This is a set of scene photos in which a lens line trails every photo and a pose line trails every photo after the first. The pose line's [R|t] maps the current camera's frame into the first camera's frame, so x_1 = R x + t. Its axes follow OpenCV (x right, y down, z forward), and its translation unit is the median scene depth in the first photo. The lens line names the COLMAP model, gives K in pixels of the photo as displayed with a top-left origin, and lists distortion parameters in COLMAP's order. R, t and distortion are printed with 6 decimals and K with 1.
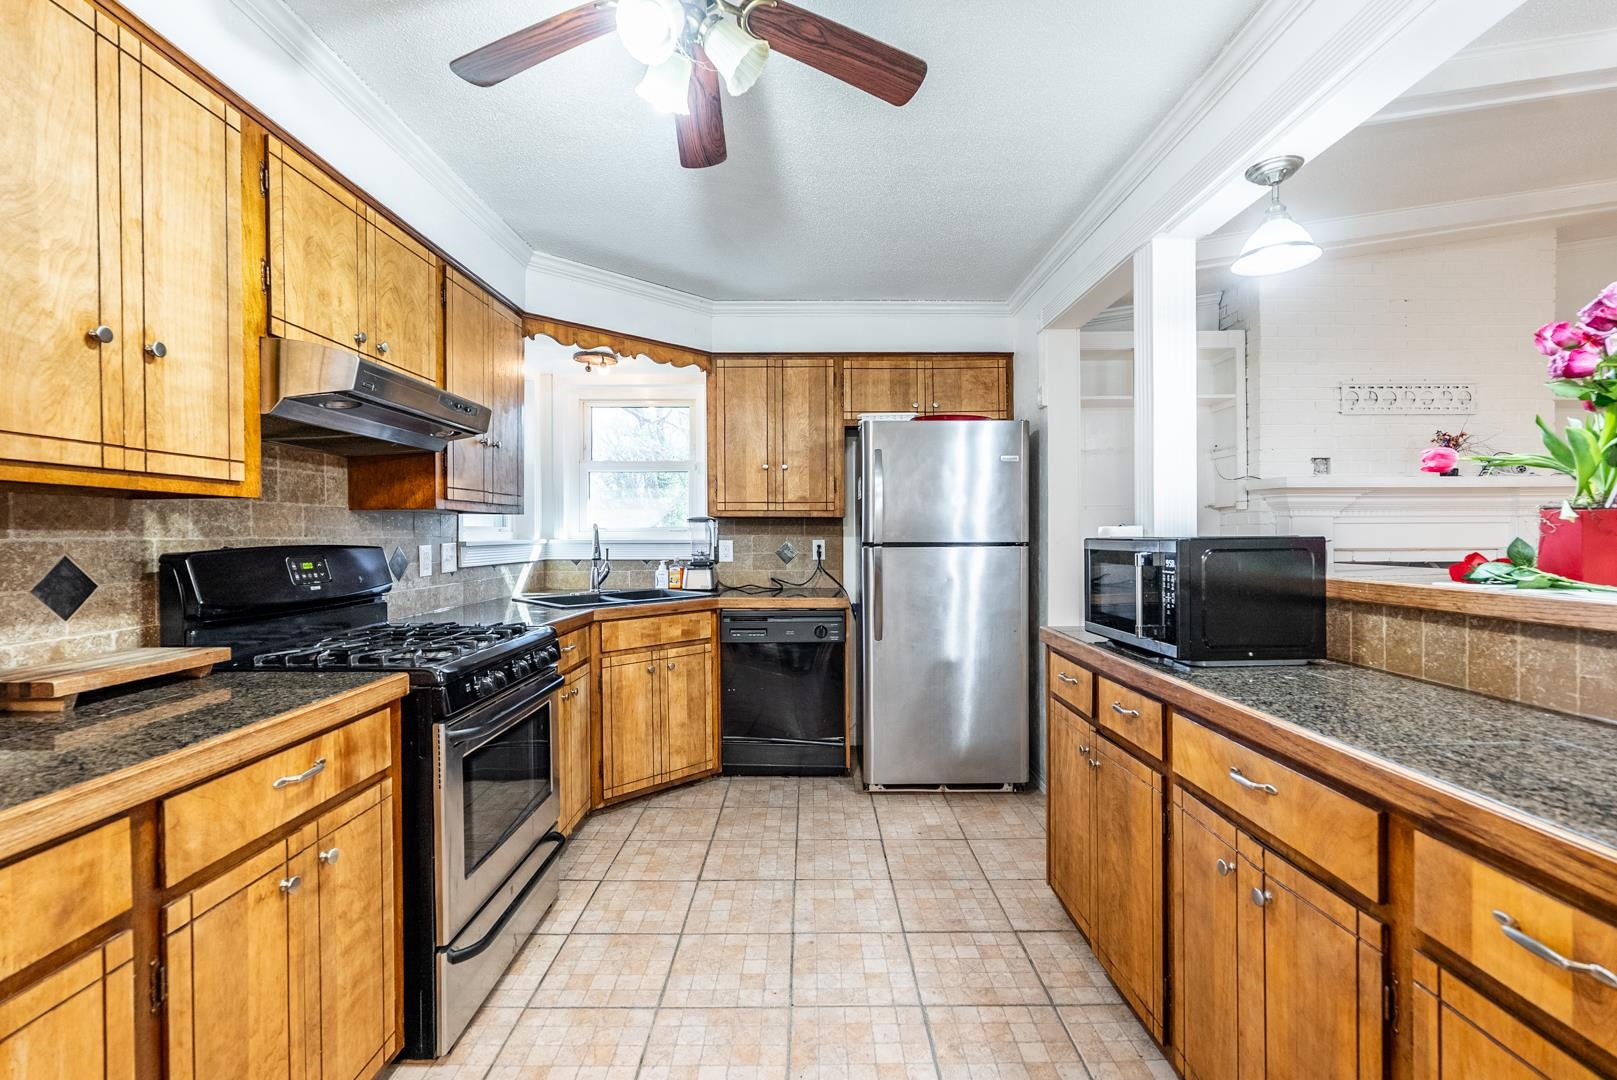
lens RADIAL K [[714.0, 0, 808.5], [0, 714.0, 540.0], [0, 0, 1]] dist [-0.009891, -0.000025]
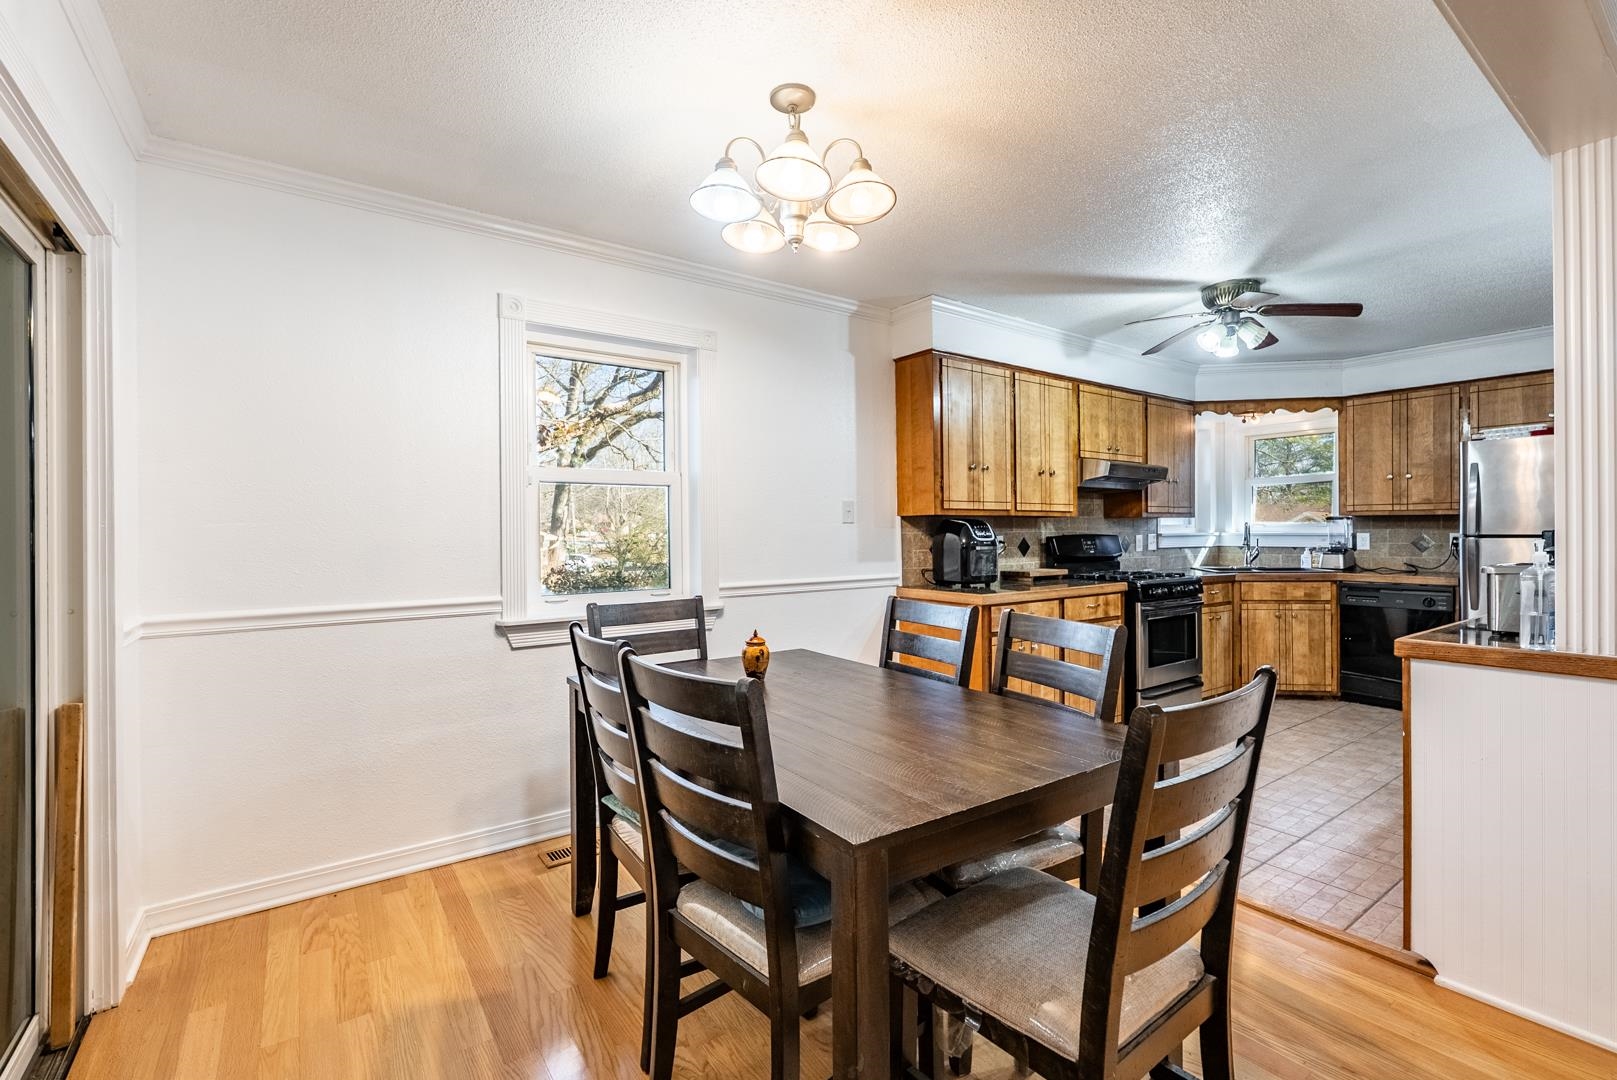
lens RADIAL K [[715.3, 0, 812.3], [0, 715.3, 537.8], [0, 0, 1]] dist [-0.003270, -0.000189]
pose [[0.587121, 0.005704, -0.809479, 0.458158], [-0.002318, 0.999983, 0.005366, 0.005619], [0.809496, -0.001274, 0.587124, -0.766852]]
